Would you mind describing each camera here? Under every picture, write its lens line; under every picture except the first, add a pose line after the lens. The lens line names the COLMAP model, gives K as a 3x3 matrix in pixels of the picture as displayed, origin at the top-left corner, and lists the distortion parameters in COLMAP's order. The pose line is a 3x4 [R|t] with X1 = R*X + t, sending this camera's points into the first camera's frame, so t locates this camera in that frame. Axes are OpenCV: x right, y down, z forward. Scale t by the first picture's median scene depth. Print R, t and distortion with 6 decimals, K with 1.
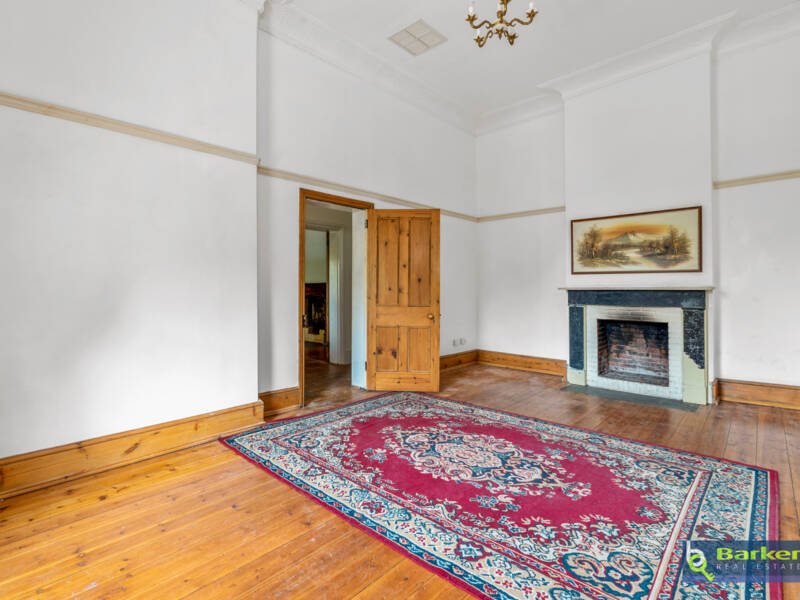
lens RADIAL K [[388.6, 0, 397.6], [0, 388.6, 297.7], [0, 0, 1]] dist [-0.000774, -0.000176]
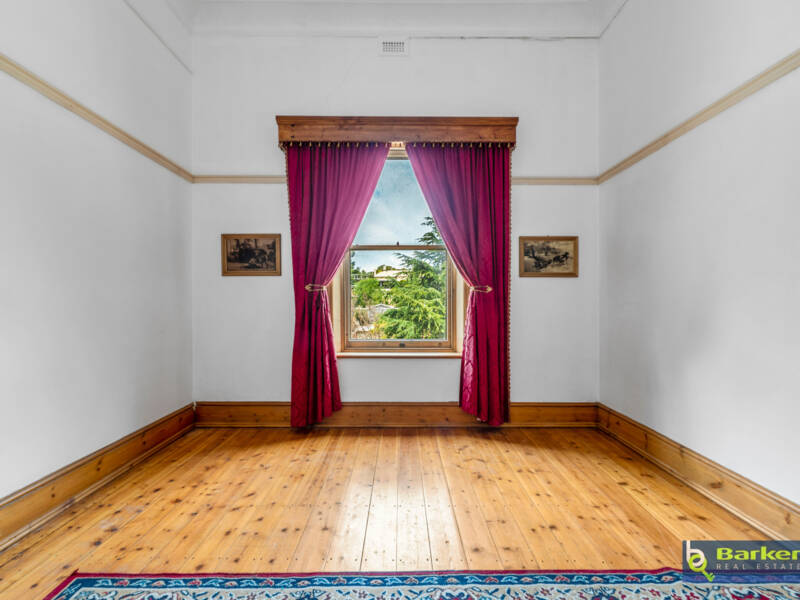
lens RADIAL K [[388.6, 0, 397.6], [0, 388.6, 297.7], [0, 0, 1]] dist [-0.000774, -0.000176]
pose [[-0.725674, 0.002554, -0.688034, 0.521548], [-0.010744, 0.999829, 0.015043, -0.031699], [0.687955, 0.018308, -0.725523, 1.476687]]
